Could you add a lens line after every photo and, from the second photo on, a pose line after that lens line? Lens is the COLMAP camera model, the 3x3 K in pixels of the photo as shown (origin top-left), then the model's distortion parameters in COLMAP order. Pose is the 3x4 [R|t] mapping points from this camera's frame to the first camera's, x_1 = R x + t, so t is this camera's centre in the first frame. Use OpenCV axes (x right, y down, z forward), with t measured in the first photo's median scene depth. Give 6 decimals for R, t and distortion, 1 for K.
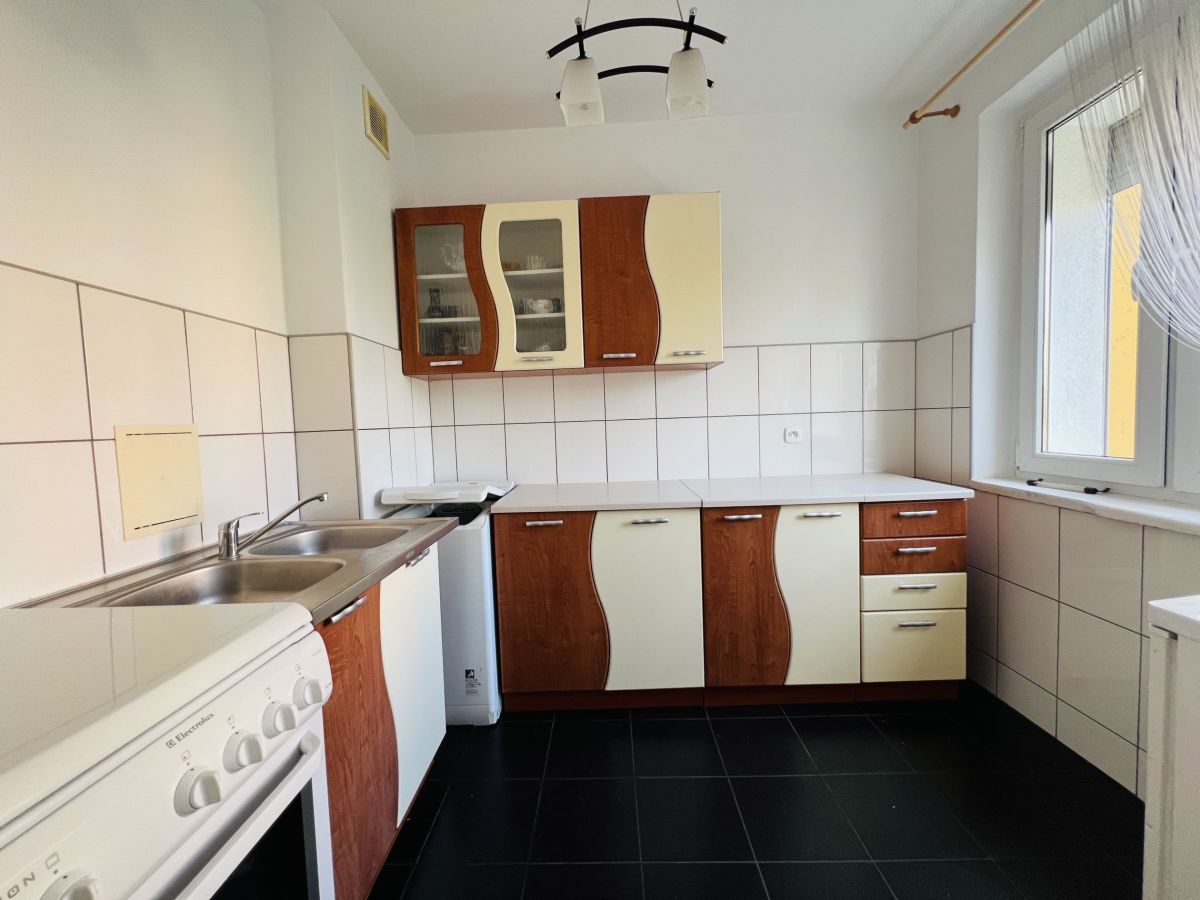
lens RADIAL K [[479.1, 0, 594.7], [0, 479.1, 446.6], [0, 0, 1]] dist [-0.000967, -0.000151]
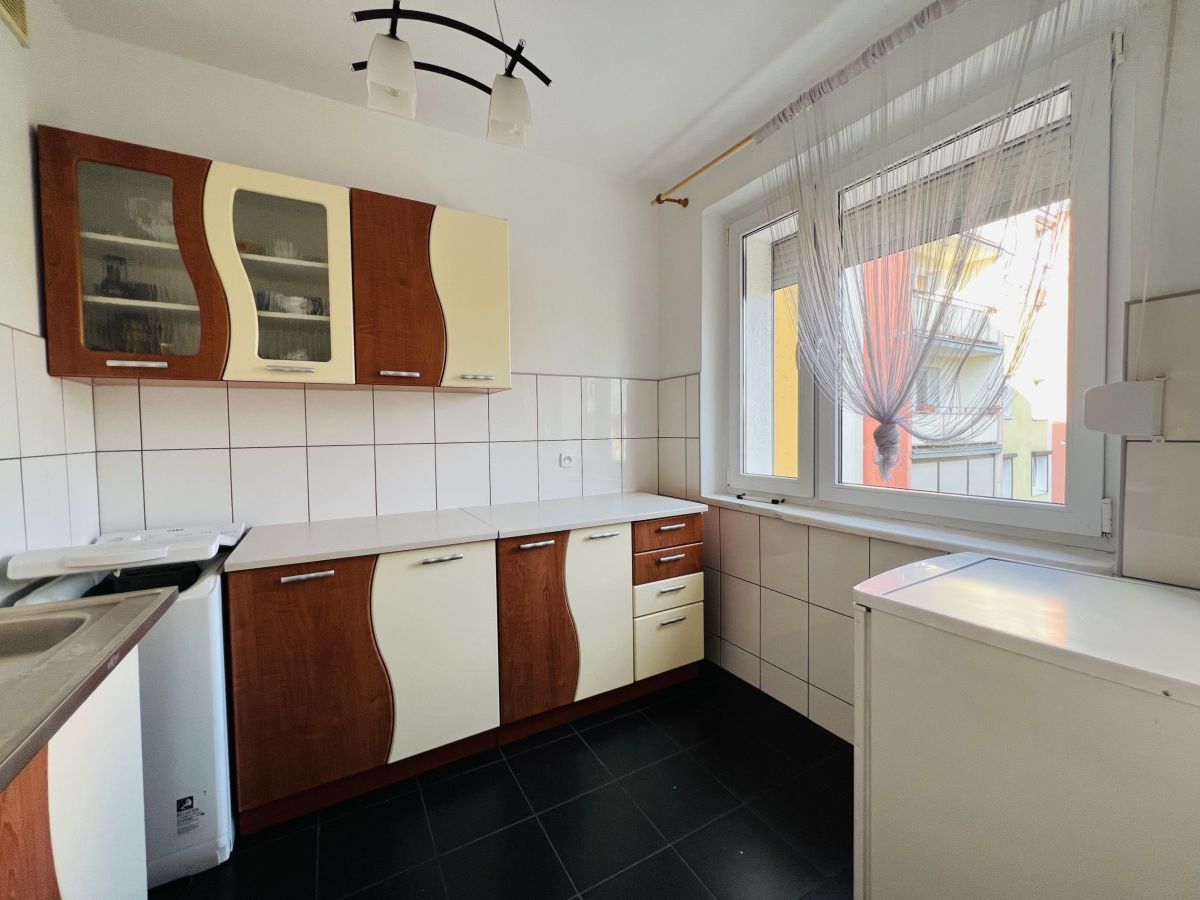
lens RADIAL K [[481.1, 0, 596.4], [0, 481.1, 446.9], [0, 0, 1]] dist [-0.001279, 0.000053]
pose [[0.860025, 0.005628, 0.510220, -0.097021], [0.011526, 0.999470, -0.030453, -0.024623], [-0.510121, 0.032071, 0.859504, 0.056219]]
